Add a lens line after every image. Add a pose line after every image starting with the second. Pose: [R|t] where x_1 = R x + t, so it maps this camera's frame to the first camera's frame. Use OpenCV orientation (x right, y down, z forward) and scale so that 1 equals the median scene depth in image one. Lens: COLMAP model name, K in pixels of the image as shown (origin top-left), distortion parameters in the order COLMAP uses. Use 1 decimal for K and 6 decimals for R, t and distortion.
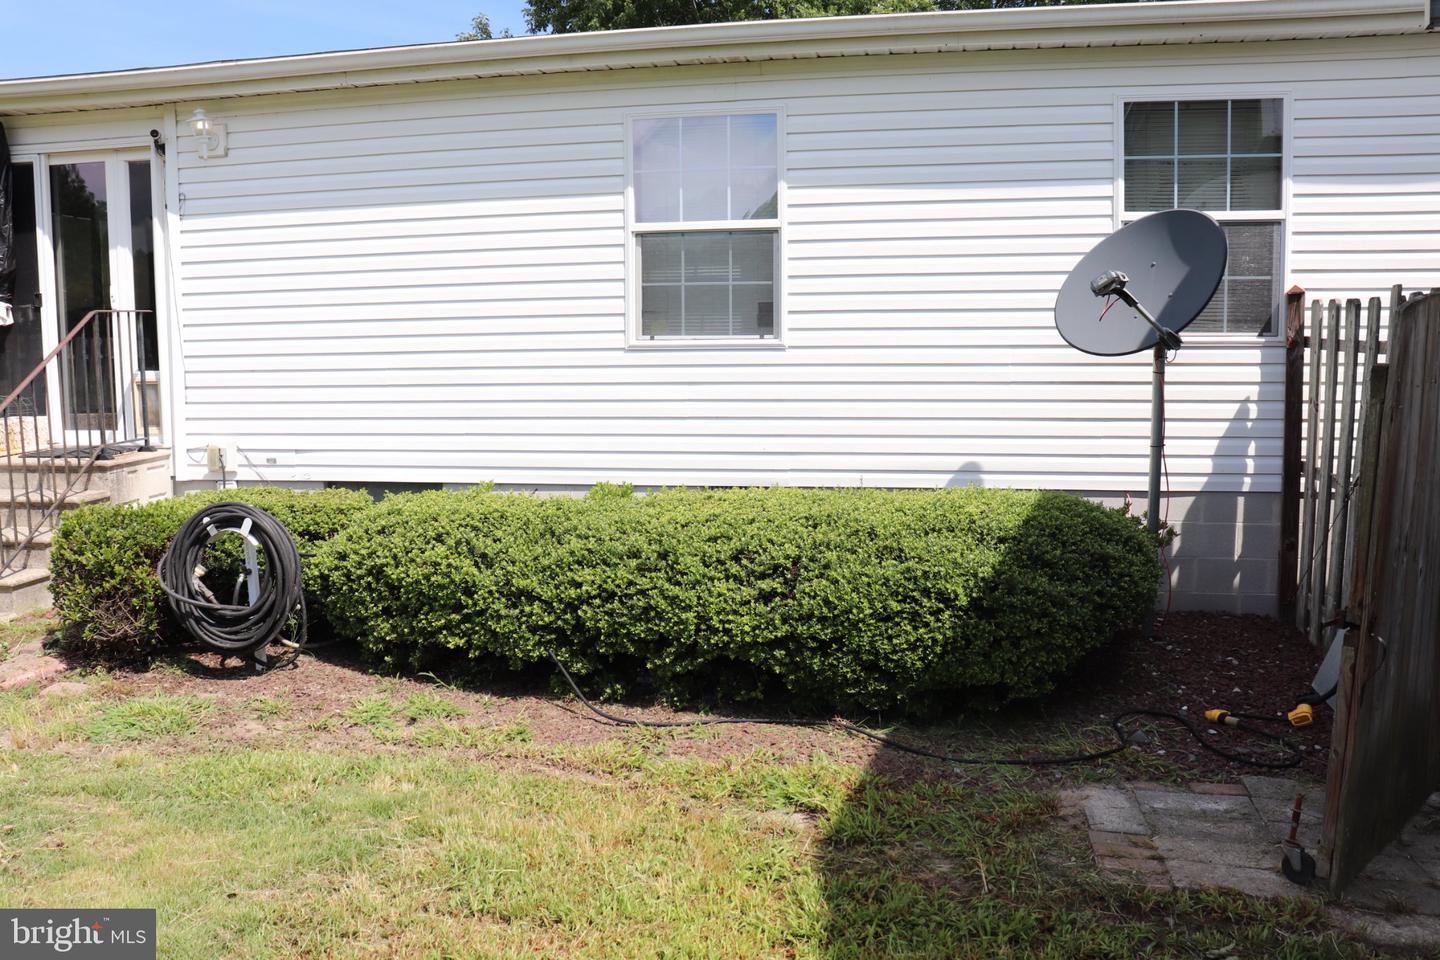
lens RADIAL K [[1188.6, 0, 715.6], [0, 1188.6, 479.3], [0, 0, 1]] dist [-0.159521, 0.133215]
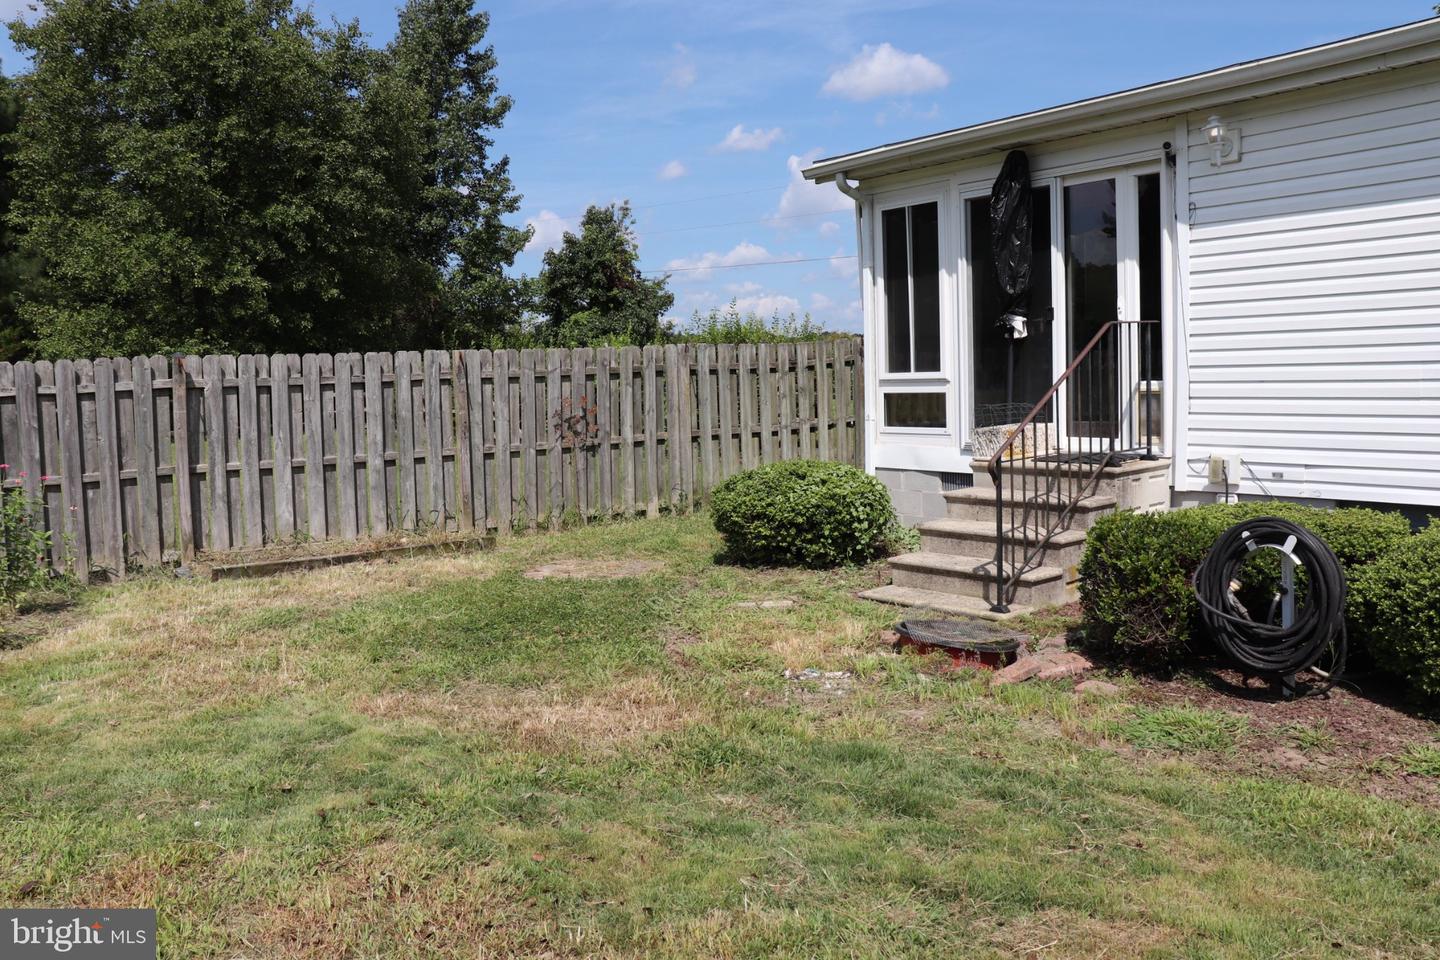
lens RADIAL K [[1188.6, 0, 707.0], [0, 1188.6, 478.8], [0, 0, 1]] dist [-0.159521, 0.133215]
pose [[0.731501, 0.045331, -0.680332, -0.104943], [-0.052366, 0.998576, 0.010231, 0.002547], [0.679827, 0.028142, 0.732833, -0.016211]]
